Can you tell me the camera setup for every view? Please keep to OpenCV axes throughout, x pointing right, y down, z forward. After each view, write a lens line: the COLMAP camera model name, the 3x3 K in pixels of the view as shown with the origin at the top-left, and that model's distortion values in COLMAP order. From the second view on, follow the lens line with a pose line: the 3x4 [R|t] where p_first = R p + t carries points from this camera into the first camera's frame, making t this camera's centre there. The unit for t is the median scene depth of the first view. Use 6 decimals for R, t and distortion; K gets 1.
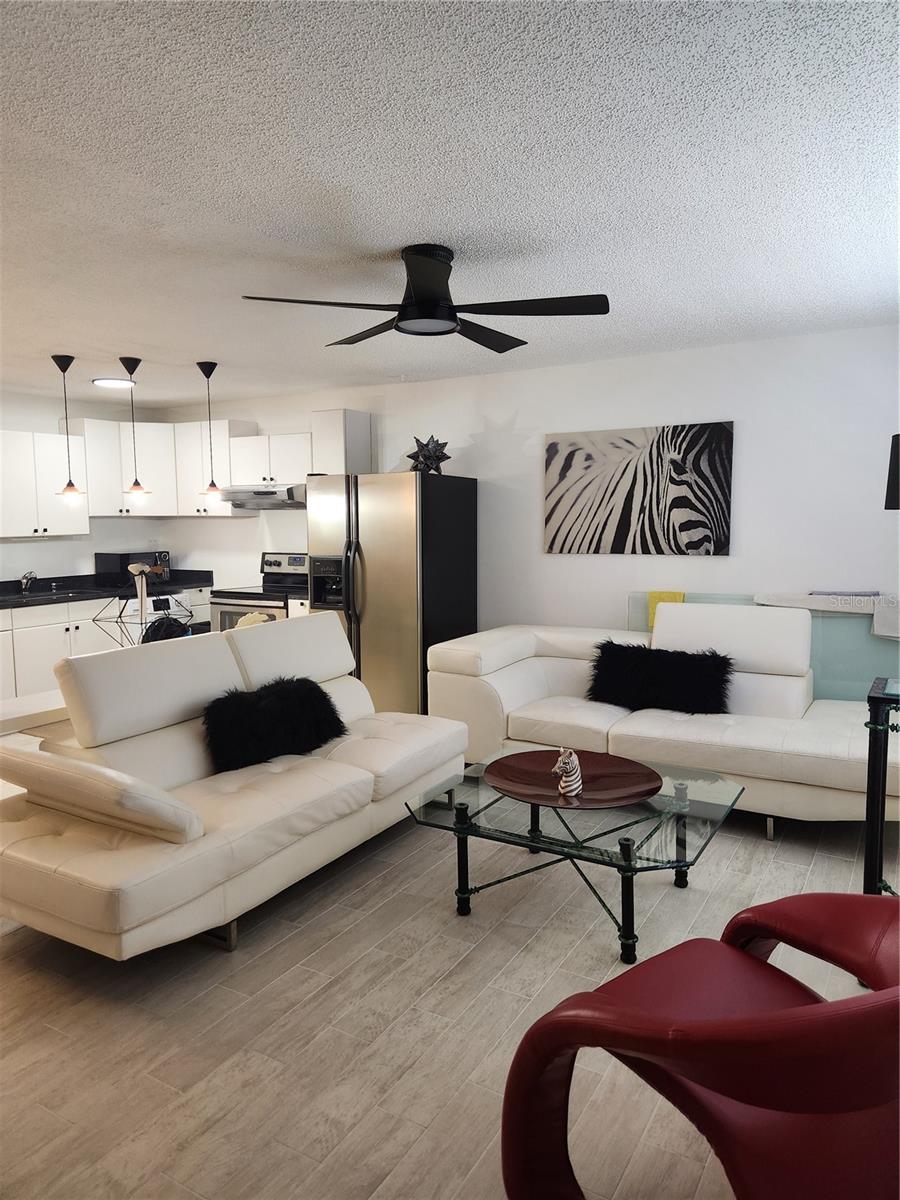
lens RADIAL K [[805.5, 0, 446.3], [0, 805.5, 595.2], [0, 0, 1]] dist [0.073896, -0.069276]
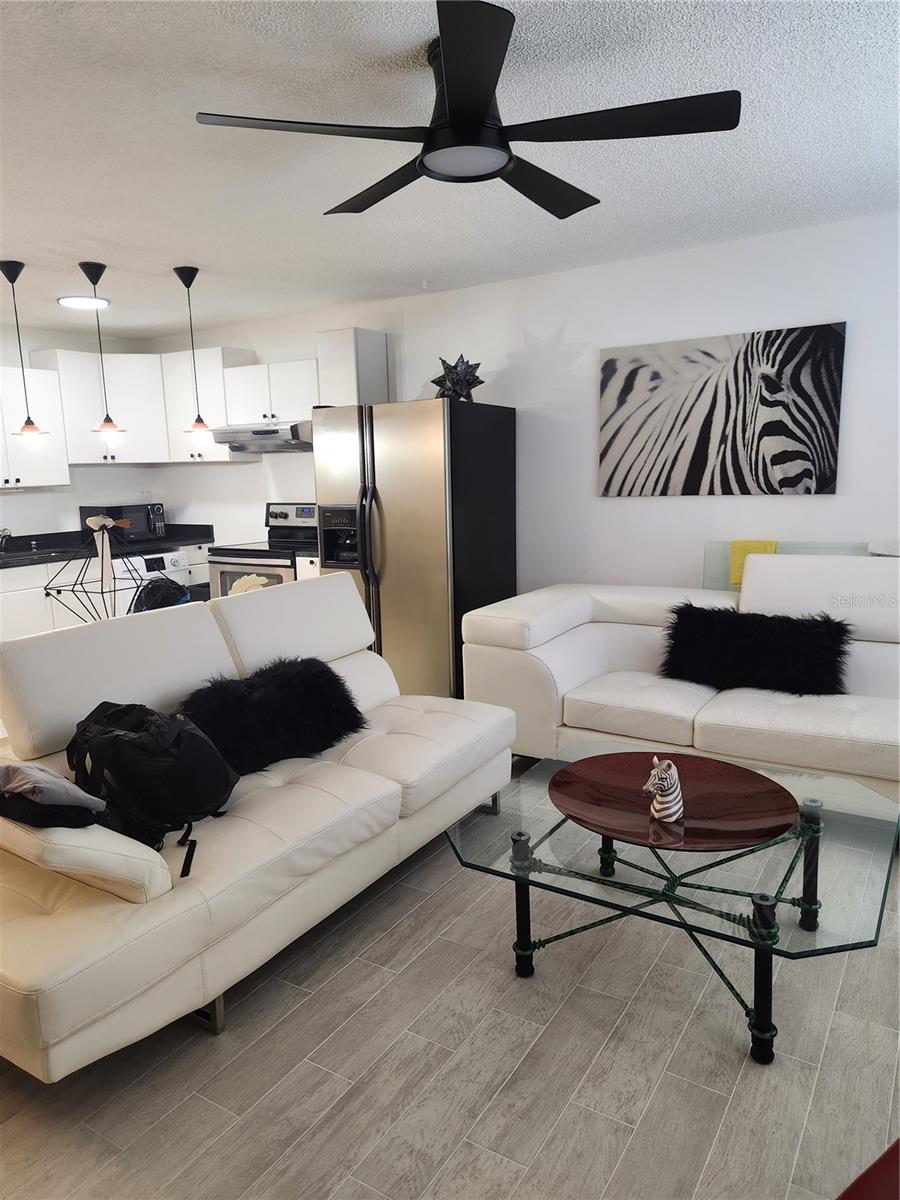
lens RADIAL K [[822.6, 0, 446.6], [0, 822.6, 612.2], [0, 0, 1]] dist [0.077165, -0.083319]
pose [[0.999548, -0.013969, -0.026616, -0.018616], [0.016027, 0.996766, 0.078747, -0.003980], [0.025429, -0.079138, 0.996539, 0.183826]]
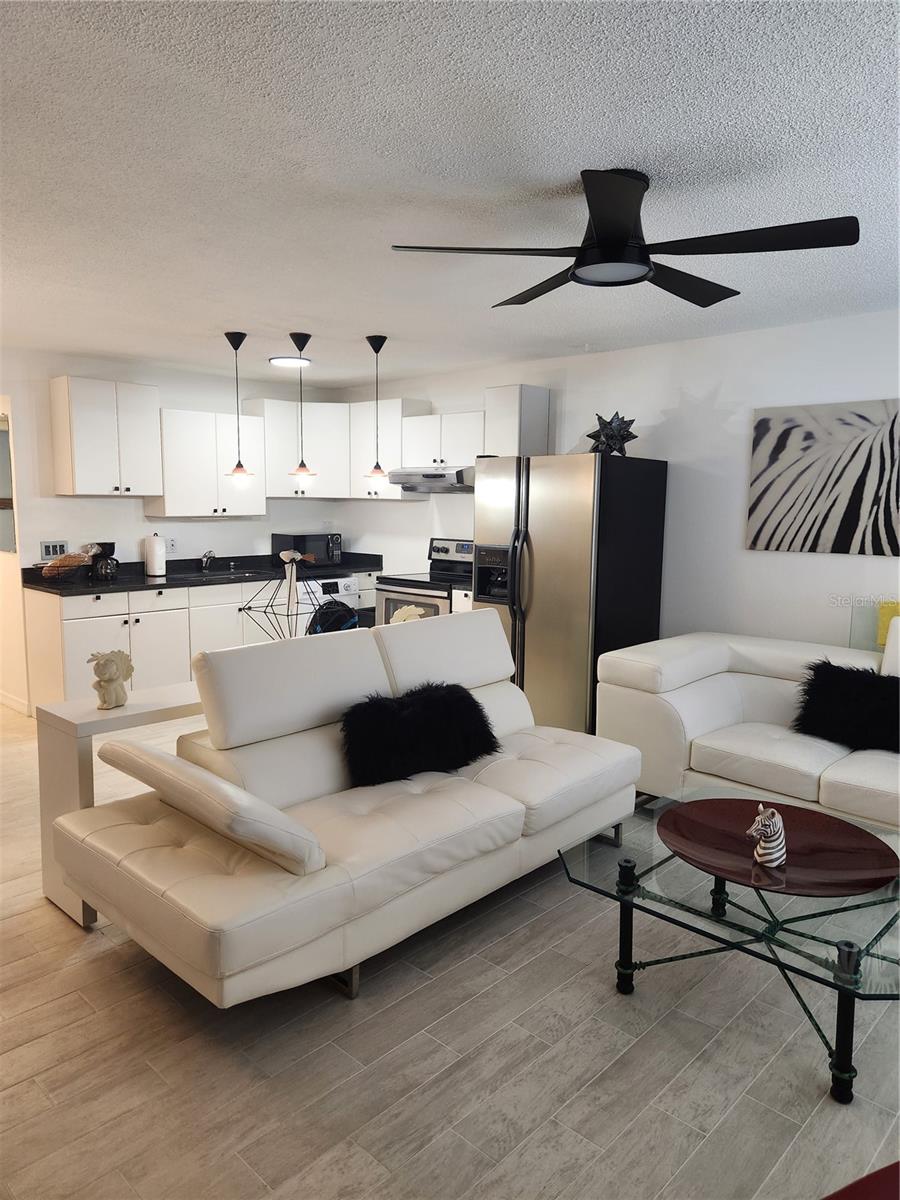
lens RADIAL K [[815.1, 0, 445.0], [0, 815.1, 599.5], [0, 0, 1]] dist [0.075280, -0.074591]
pose [[0.974558, 0.045008, -0.219570, 0.007237], [-0.039390, 0.998777, 0.029896, -0.016967], [0.220647, -0.020486, 0.975139, 0.108365]]
